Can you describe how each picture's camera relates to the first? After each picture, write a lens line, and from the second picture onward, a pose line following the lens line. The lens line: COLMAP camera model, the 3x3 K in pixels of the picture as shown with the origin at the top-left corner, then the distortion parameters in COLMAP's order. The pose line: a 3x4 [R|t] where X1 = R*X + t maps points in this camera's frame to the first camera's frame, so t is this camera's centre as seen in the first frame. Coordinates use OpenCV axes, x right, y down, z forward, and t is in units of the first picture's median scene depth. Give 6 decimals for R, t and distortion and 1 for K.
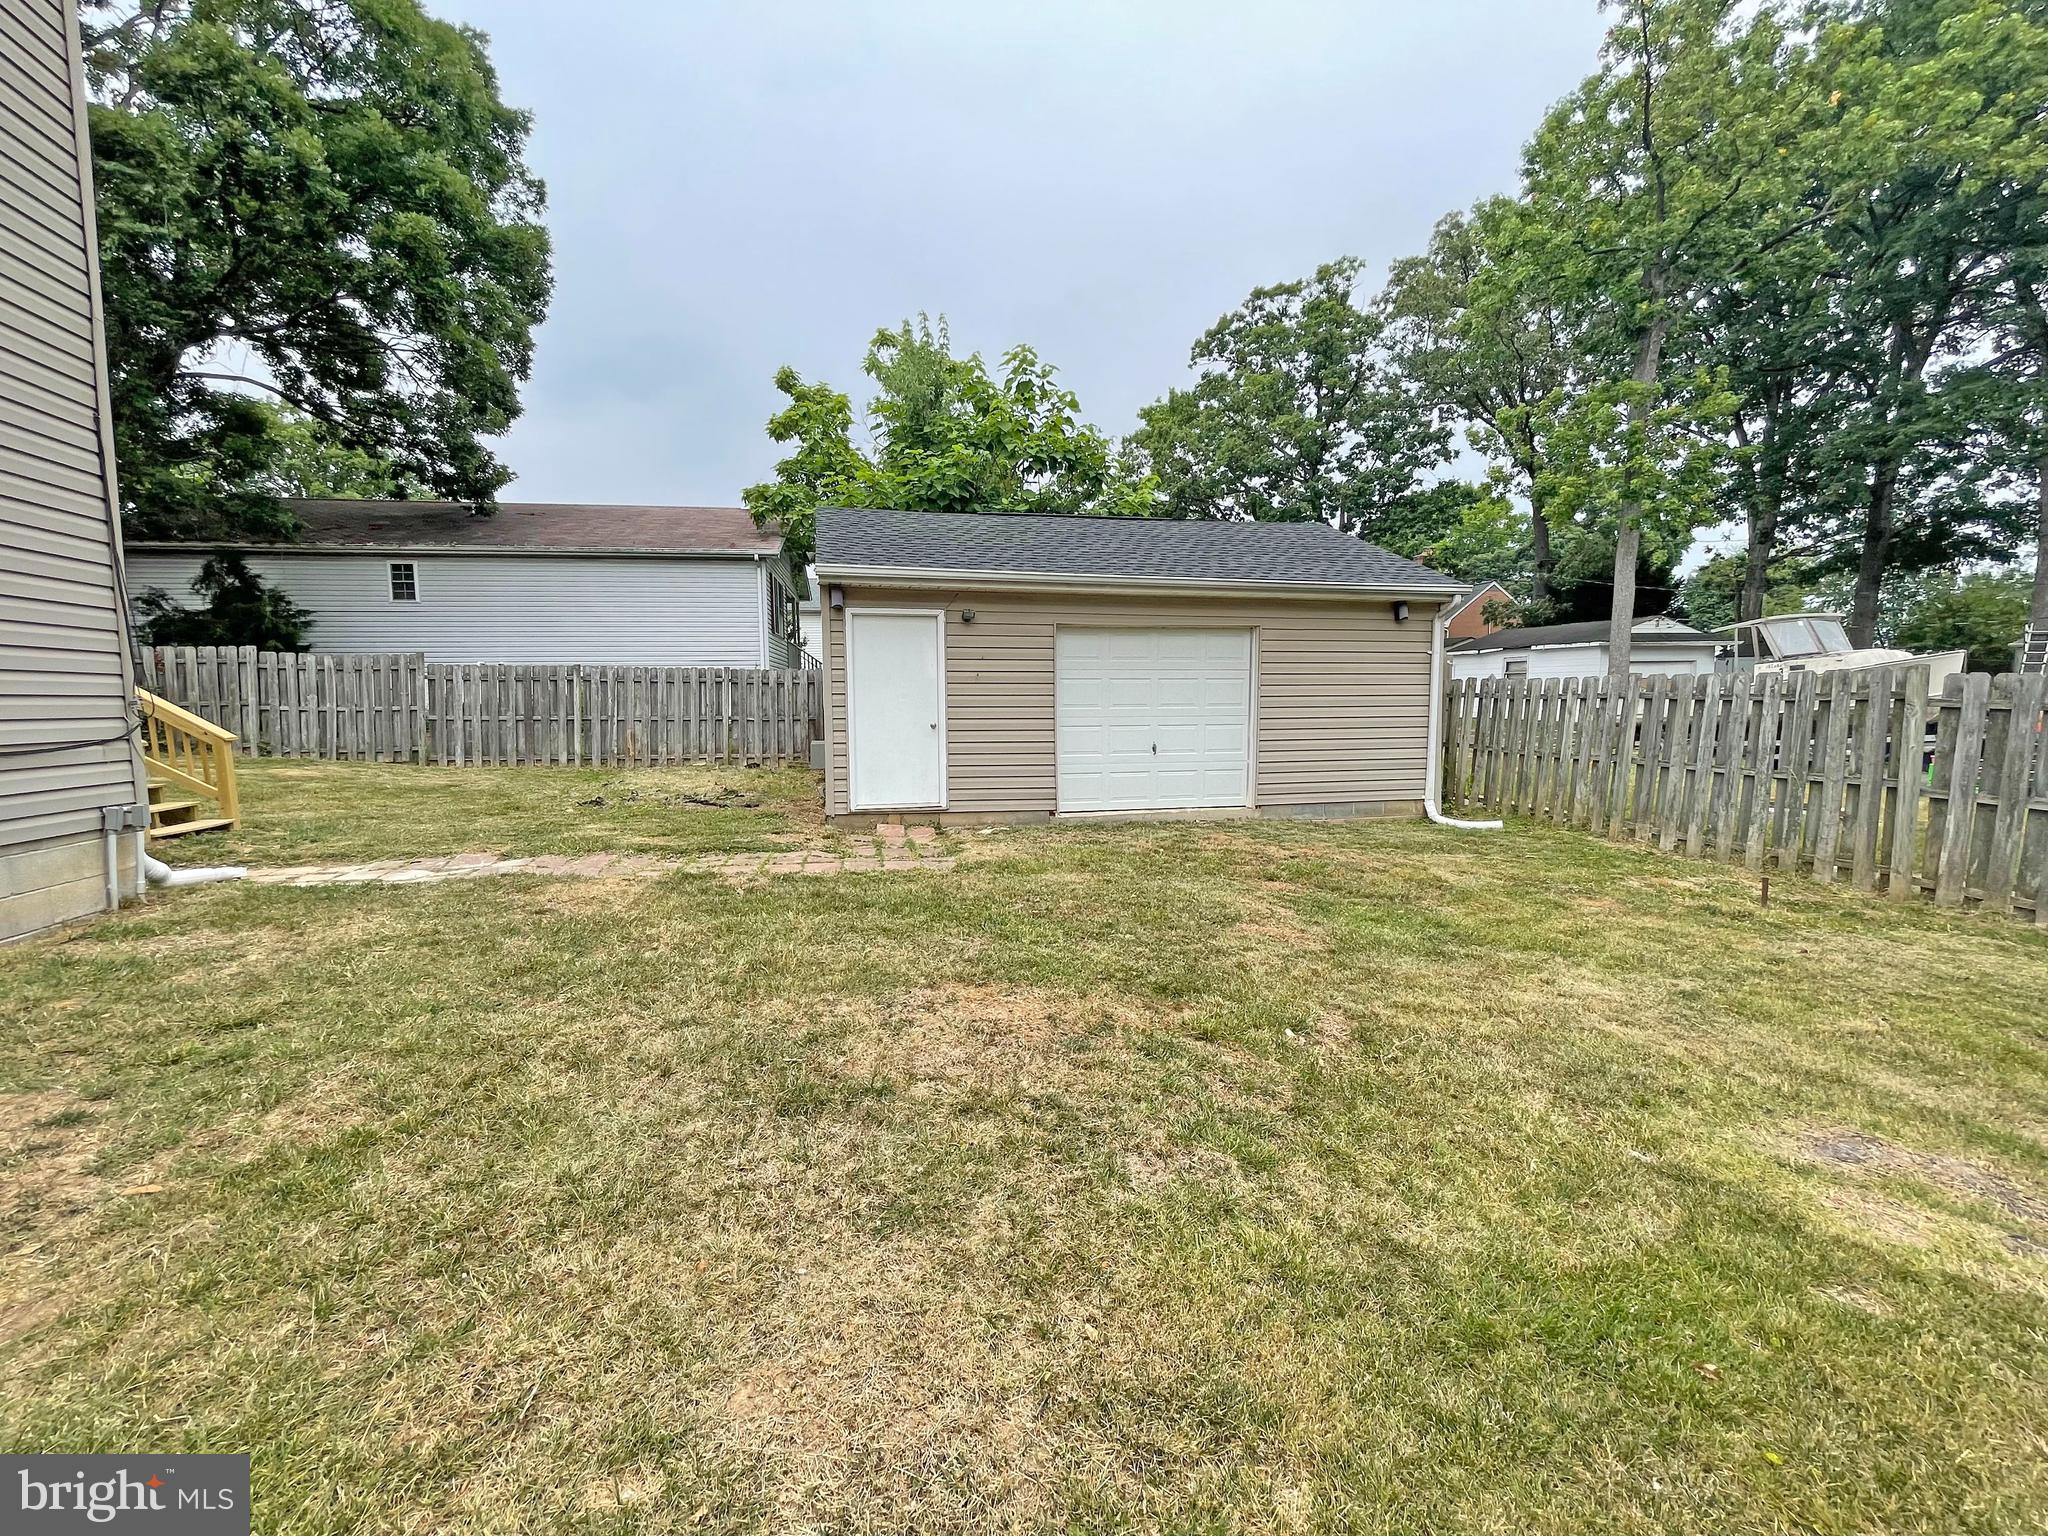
lens RADIAL K [[826.7, 0, 1029.4], [0, 826.7, 769.7], [0, 0, 1]] dist [-0.008428, 0.005428]
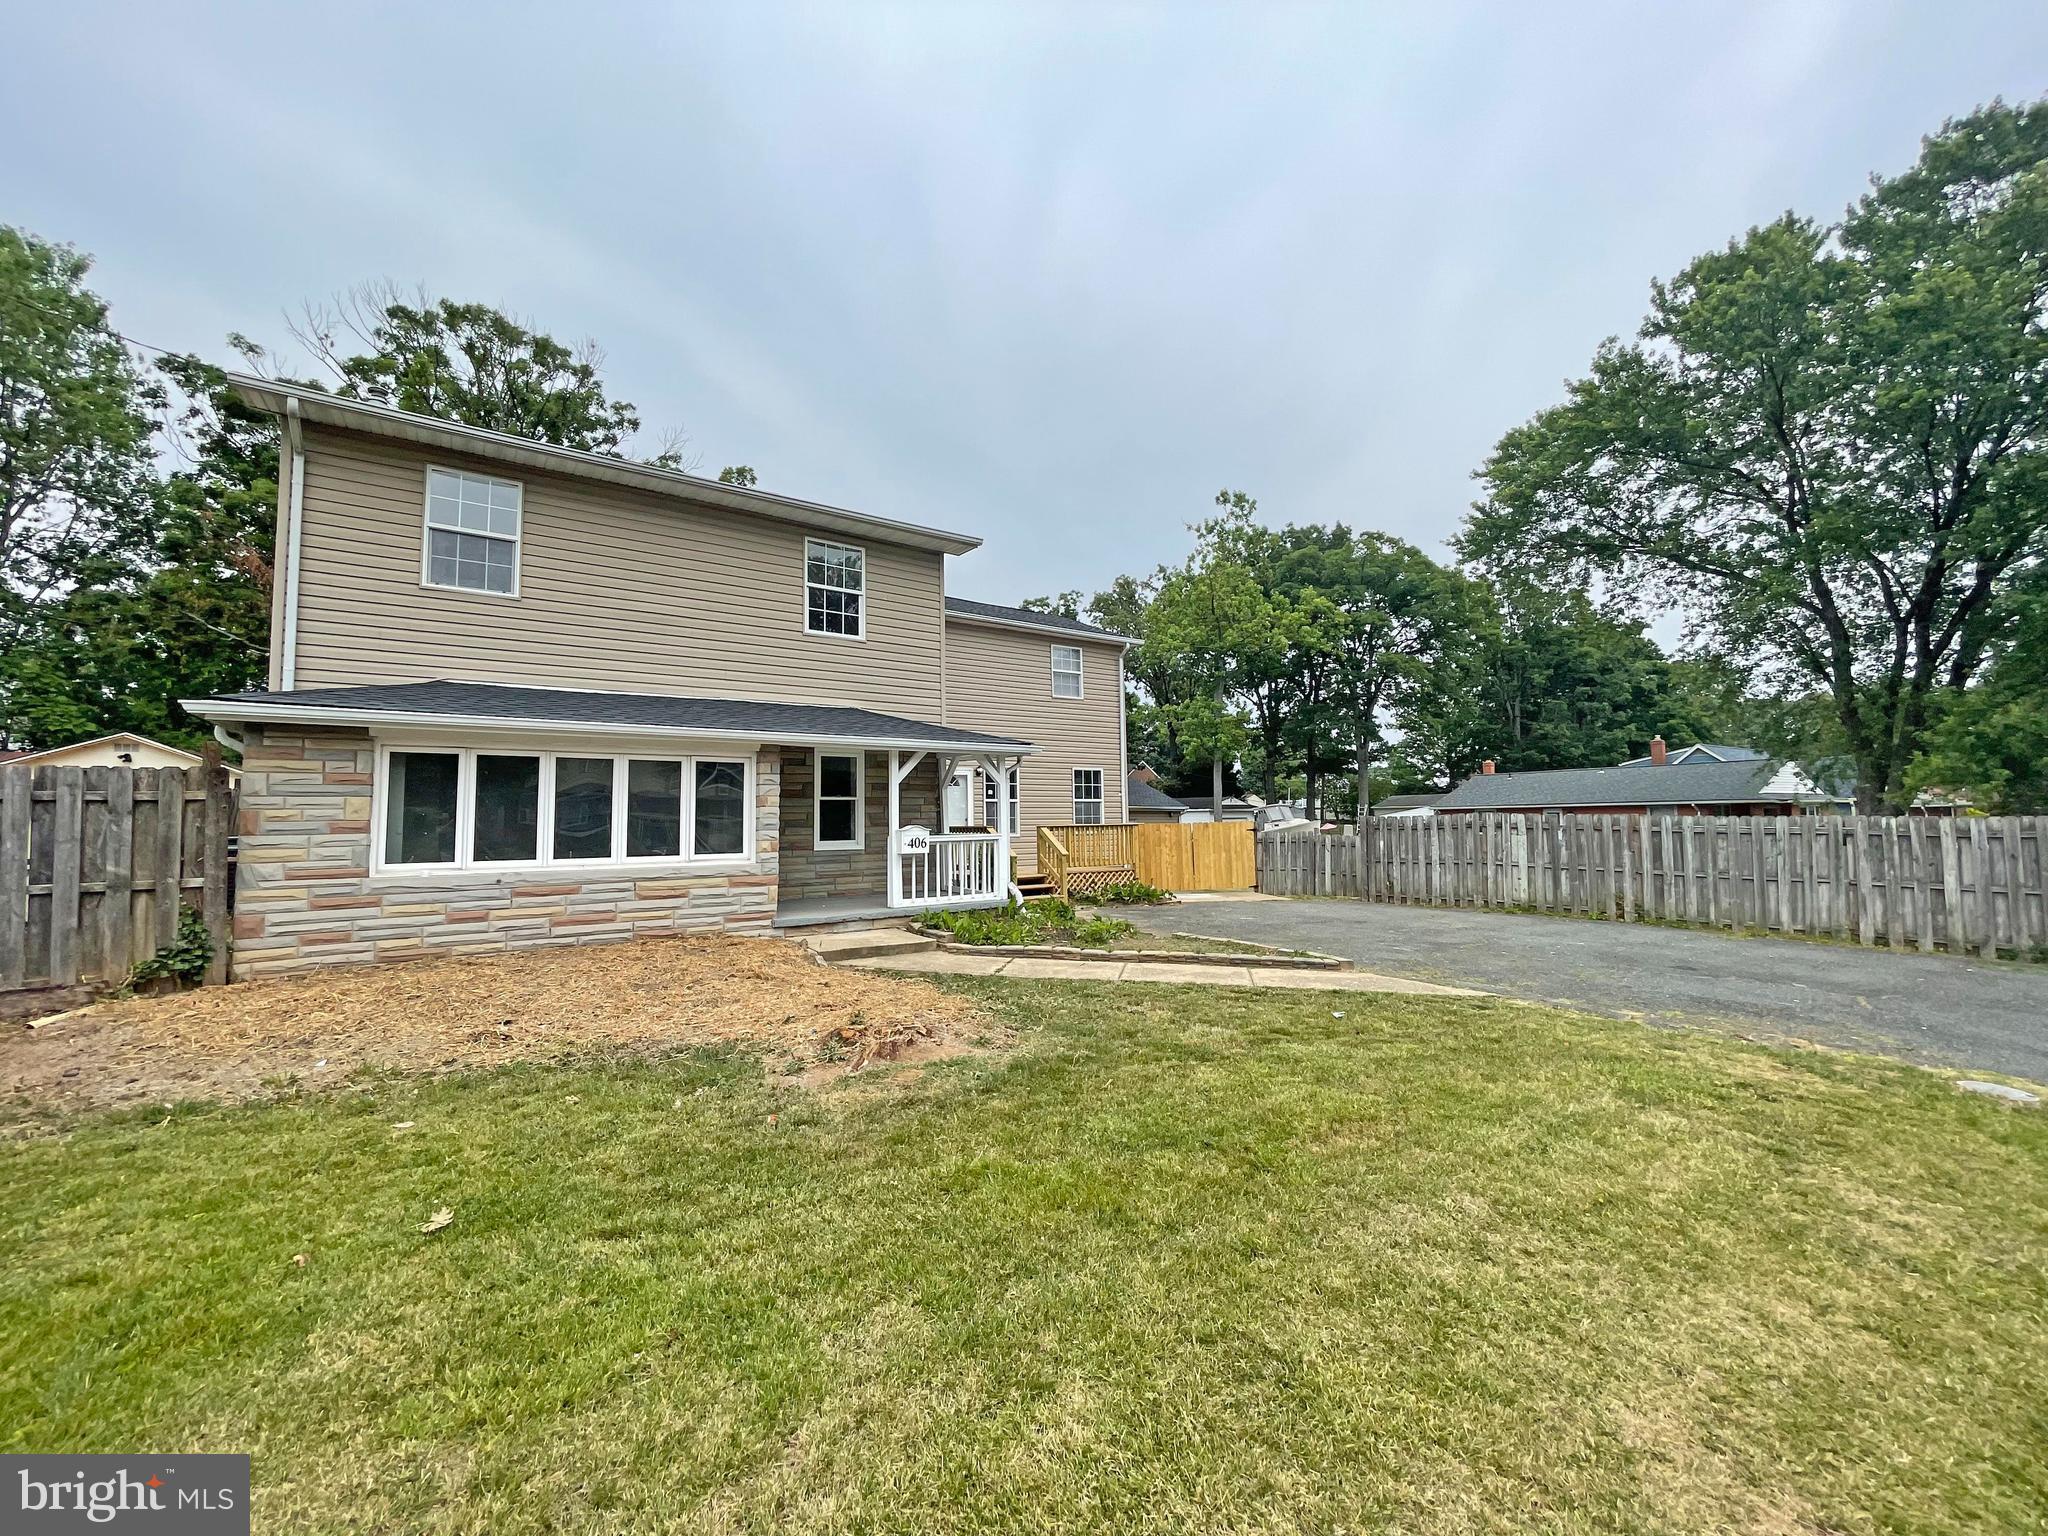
lens RADIAL K [[826.7, 0, 1018.1], [0, 826.7, 764.9], [0, 0, 1]] dist [-0.008428, 0.005428]
pose [[0.920395, 0.029993, 0.389837, -0.425818], [0.032230, 0.987840, -0.152097, 0.029263], [-0.389659, 0.152553, 0.908236, -0.542365]]
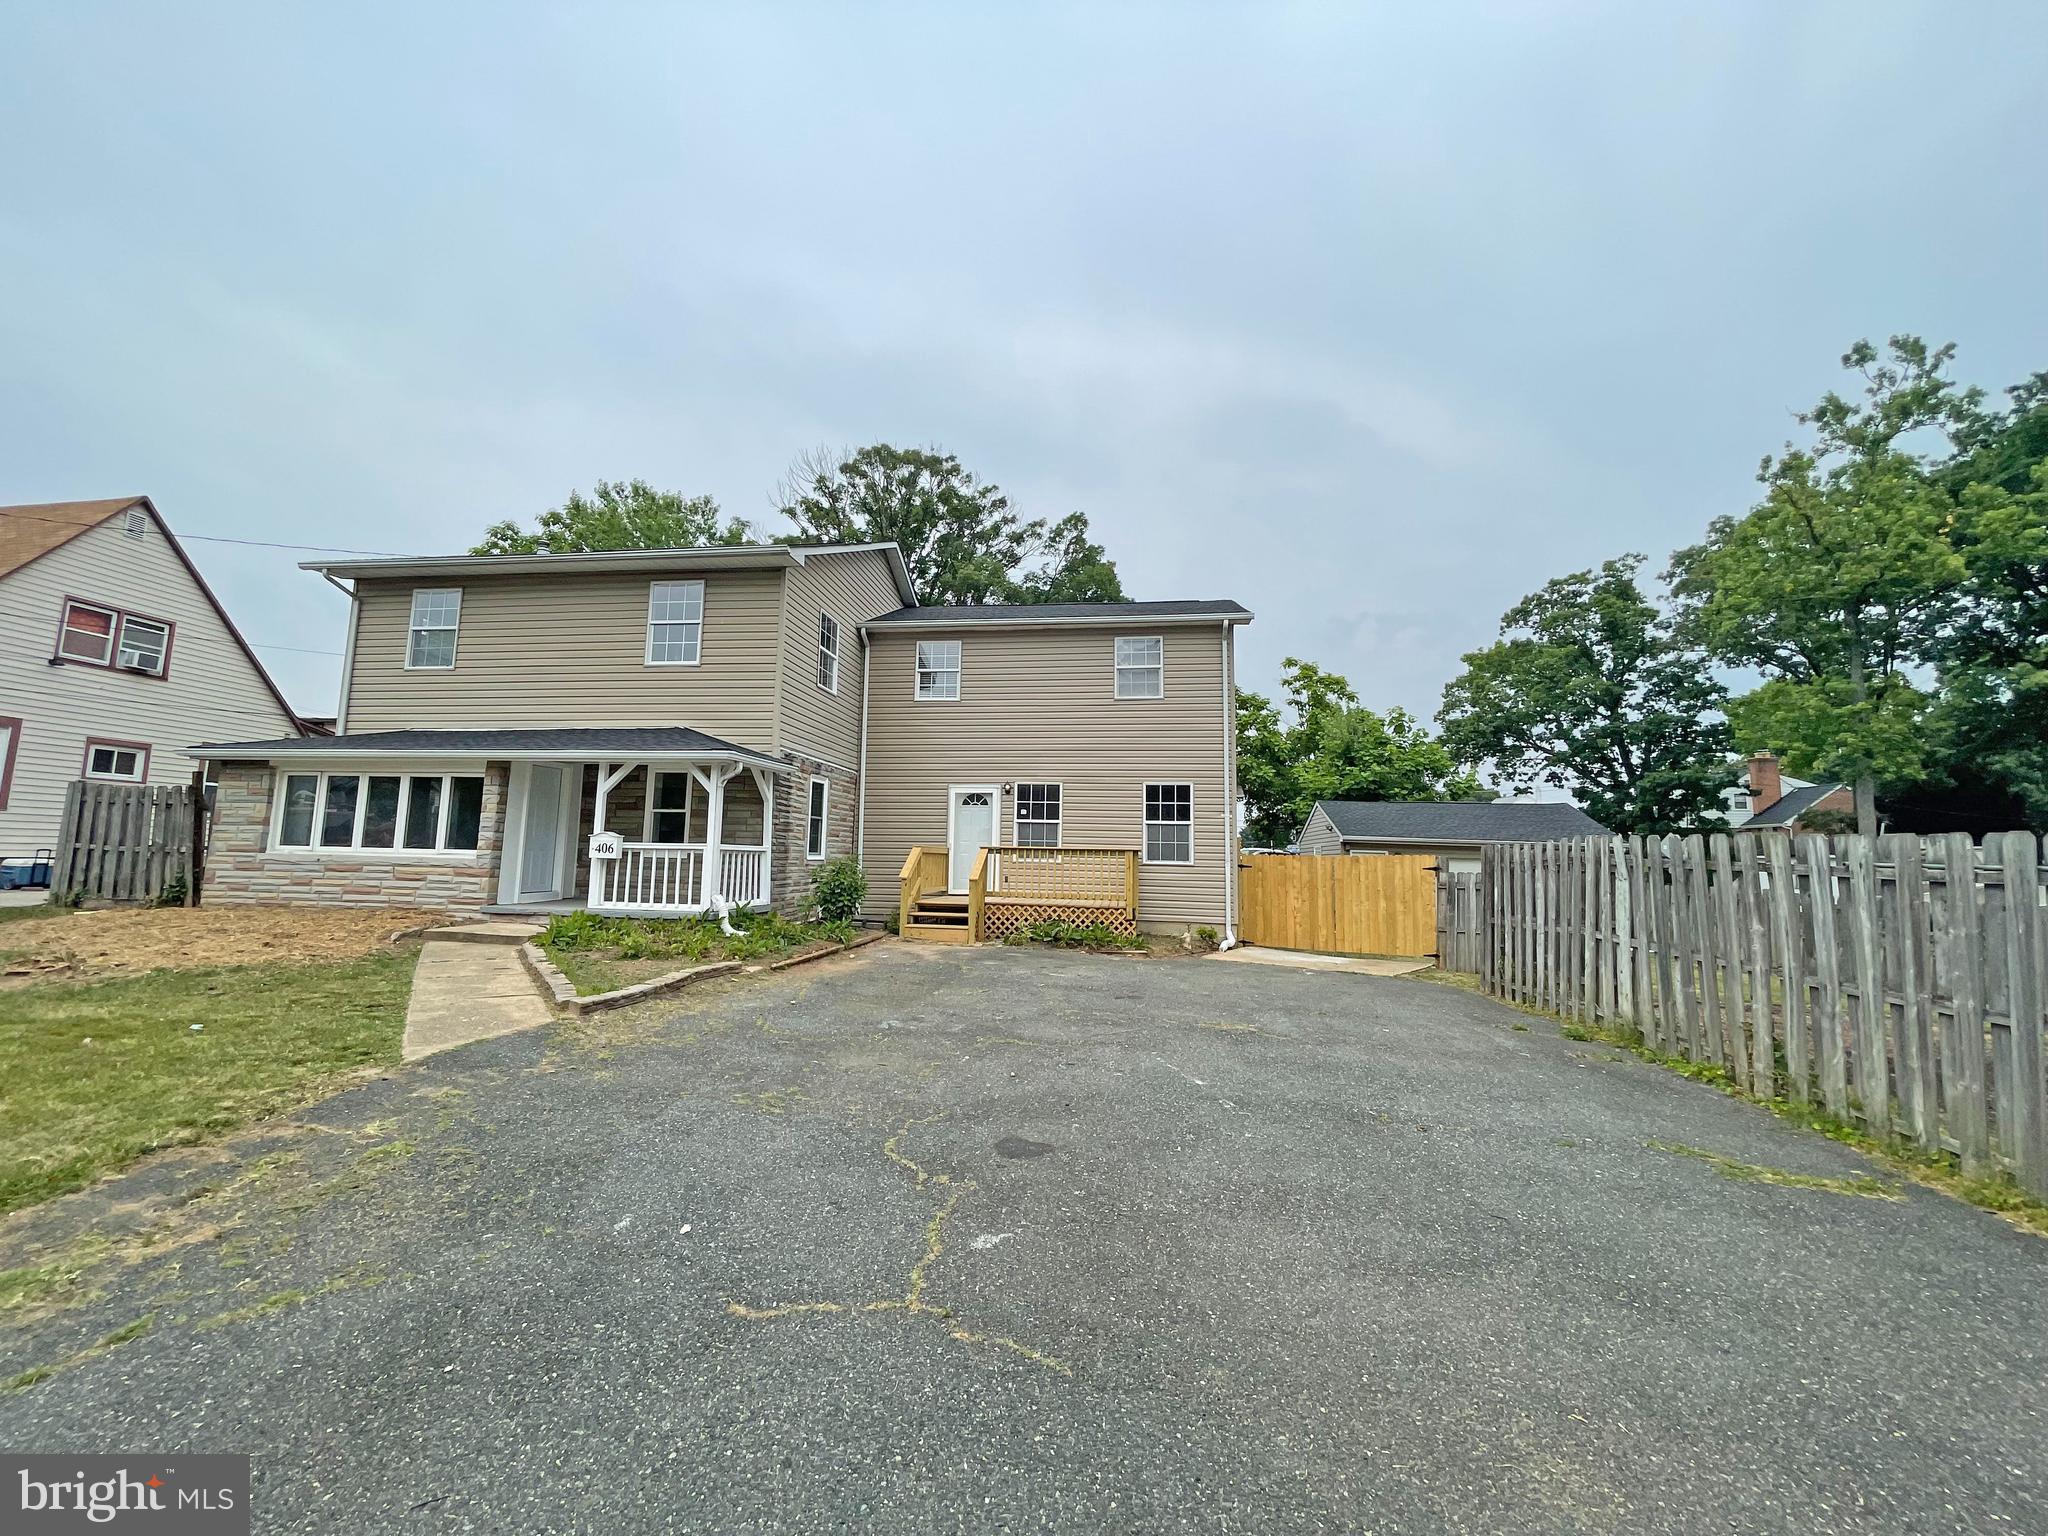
lens RADIAL K [[826.7, 0, 1020.4], [0, 826.7, 765.4], [0, 0, 1]] dist [-0.008428, 0.005428]
pose [[0.937665, -0.004483, -0.347511, -0.078231], [-0.065055, 0.979978, -0.188176, 0.028644], [0.341397, 0.199053, 0.918600, -0.494984]]
